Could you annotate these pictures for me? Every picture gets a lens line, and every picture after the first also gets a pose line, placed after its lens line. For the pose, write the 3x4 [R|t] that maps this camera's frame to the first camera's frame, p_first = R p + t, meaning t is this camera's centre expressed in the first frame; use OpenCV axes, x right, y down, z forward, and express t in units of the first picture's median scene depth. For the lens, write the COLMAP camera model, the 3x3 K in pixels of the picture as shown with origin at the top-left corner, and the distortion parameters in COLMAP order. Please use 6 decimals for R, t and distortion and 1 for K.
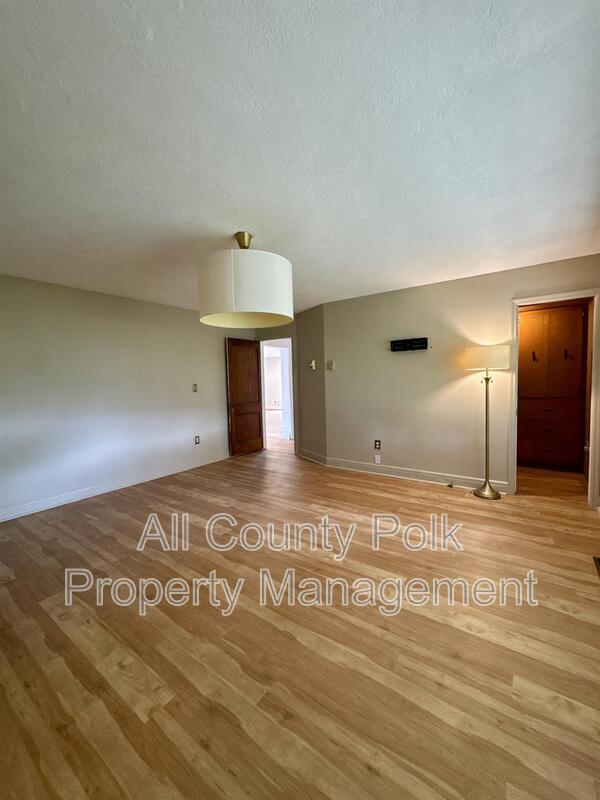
lens RADIAL K [[320.4, 0, 300.4], [0, 320.4, 399.8], [0, 0, 1]] dist [-0.005367, 0.001013]
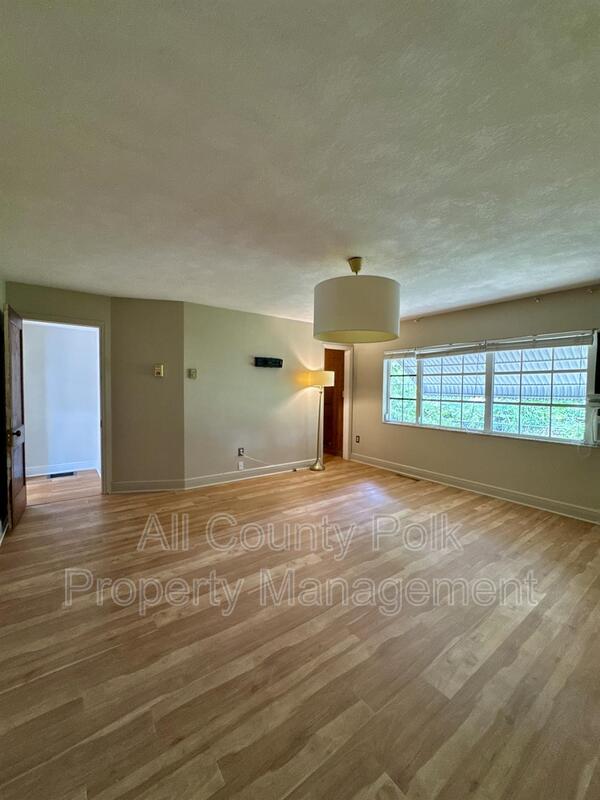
lens RADIAL K [[320.4, 0, 300.4], [0, 320.4, 399.8], [0, 0, 1]] dist [-0.005367, 0.001013]
pose [[0.309504, -0.008546, 0.950860, -0.907417], [0.037462, 0.999293, -0.003213, -0.028087], [-0.950160, 0.036615, 0.309606, 0.607238]]
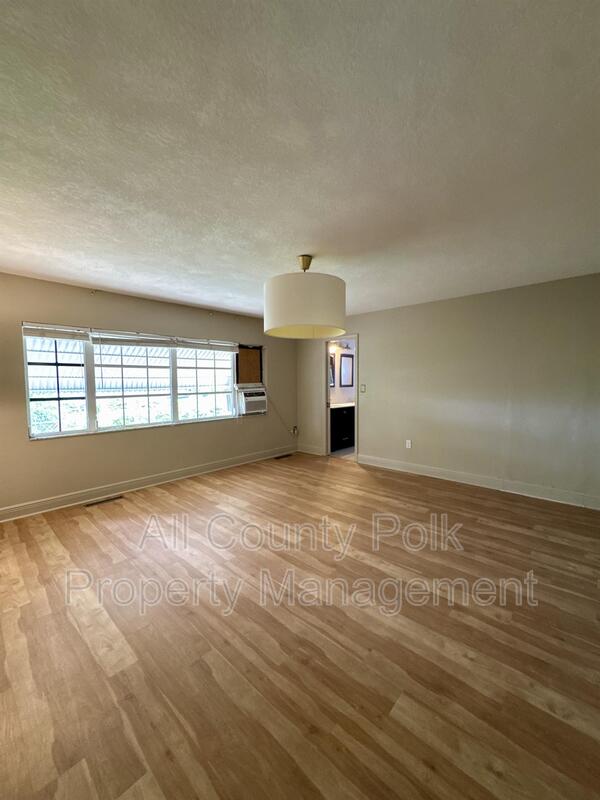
lens RADIAL K [[320.4, 0, 300.4], [0, 320.4, 399.8], [0, 0, 1]] dist [-0.005367, 0.001013]
pose [[-0.991060, 0.026150, 0.130825, -0.209821], [0.041181, 0.992679, 0.113543, -0.101731], [-0.126899, 0.117915, -0.984882, 1.541002]]
